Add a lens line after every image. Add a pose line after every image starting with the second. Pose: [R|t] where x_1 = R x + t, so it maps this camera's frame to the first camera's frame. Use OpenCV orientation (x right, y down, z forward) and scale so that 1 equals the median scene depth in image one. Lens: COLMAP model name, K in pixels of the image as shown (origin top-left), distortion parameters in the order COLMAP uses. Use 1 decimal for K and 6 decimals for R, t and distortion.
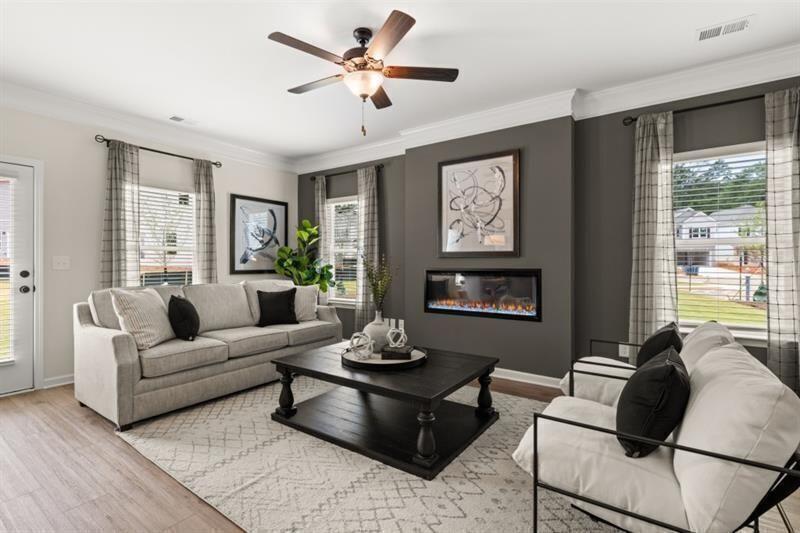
lens RADIAL K [[382.2, 0, 398.5], [0, 382.2, 265.5], [0, 0, 1]] dist [-0.000781, 0.000569]
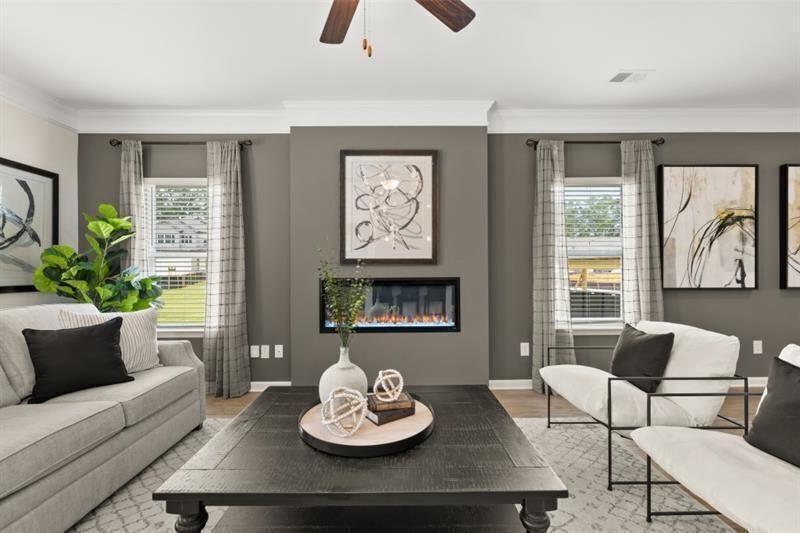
lens RADIAL K [[334.6, 0, 400.4], [0, 334.6, 270.8], [0, 0, 1]] dist [0.000878, -0.000236]
pose [[0.813546, -0.003975, 0.581486, -0.213570], [0.009075, 0.999942, -0.005861, -0.003496], [-0.581429, 0.010046, 0.813535, 0.341551]]
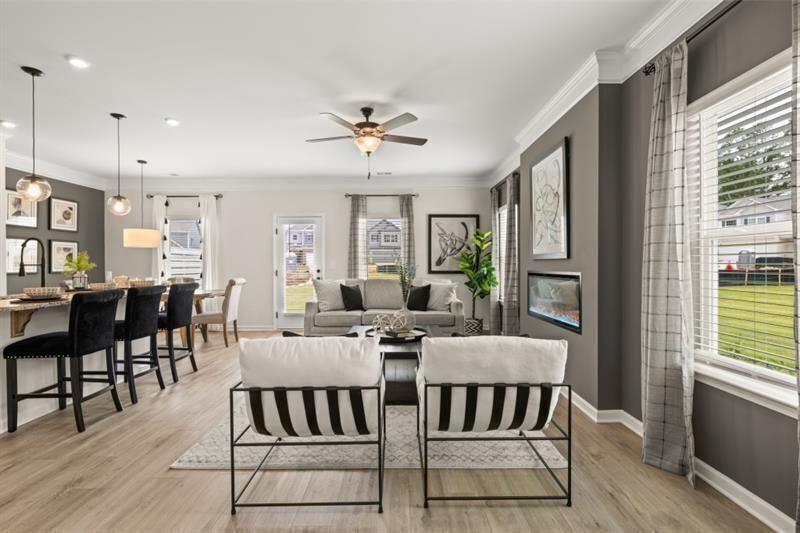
lens RADIAL K [[382.2, 0, 398.7], [0, 382.2, 265.2], [0, 0, 1]] dist [-0.000781, 0.000569]
pose [[0.580360, -0.001032, -0.814359, 0.720609], [-0.003899, 0.999984, -0.004046, -0.001119], [0.814351, 0.005523, 0.580347, 0.147645]]
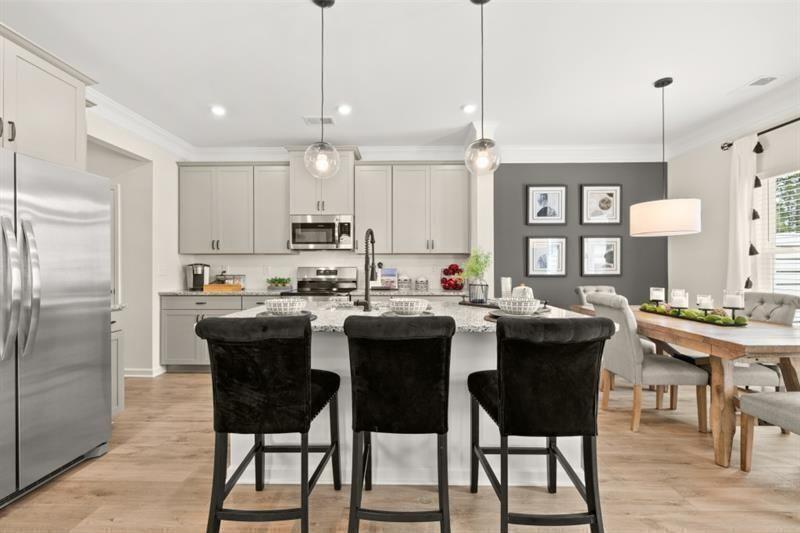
lens RADIAL K [[334.6, 0, 401.4], [0, 334.6, 267.0], [0, 0, 1]] dist [0.000878, -0.000236]
pose [[-0.819168, -0.001467, -0.573552, -0.085813], [-0.004977, 0.999977, 0.004550, -0.002881], [0.573532, 0.006581, -0.819157, 0.434511]]
